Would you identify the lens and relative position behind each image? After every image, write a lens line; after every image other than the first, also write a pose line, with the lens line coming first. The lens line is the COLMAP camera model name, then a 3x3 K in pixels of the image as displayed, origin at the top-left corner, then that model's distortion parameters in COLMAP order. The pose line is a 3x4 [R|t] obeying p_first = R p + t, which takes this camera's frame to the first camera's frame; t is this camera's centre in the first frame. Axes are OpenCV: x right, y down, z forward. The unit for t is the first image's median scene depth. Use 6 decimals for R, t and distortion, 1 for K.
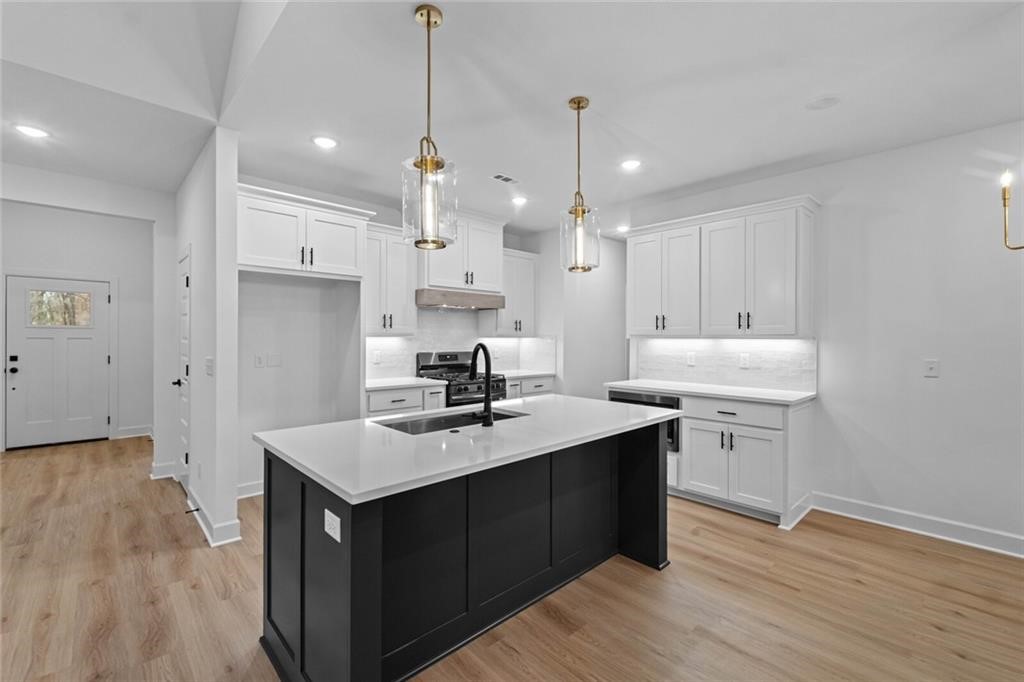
lens RADIAL K [[443.0, 0, 513.2], [0, 443.0, 336.6], [0, 0, 1]] dist [0.001356, 0.000205]
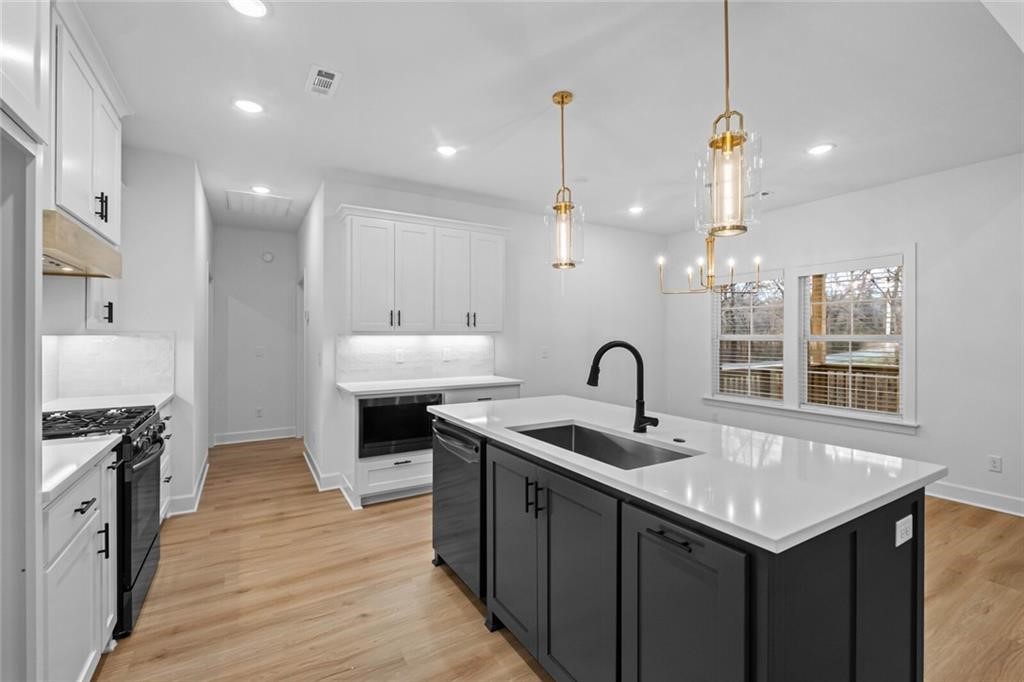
lens RADIAL K [[443.0, 0, 513.2], [0, 443.0, 336.6], [0, 0, 1]] dist [0.001356, 0.000205]
pose [[0.218832, -0.006979, 0.975738, -0.717385], [-0.002409, 0.999968, 0.007693, -0.001461], [-0.975760, -0.004034, 0.218808, 0.757396]]
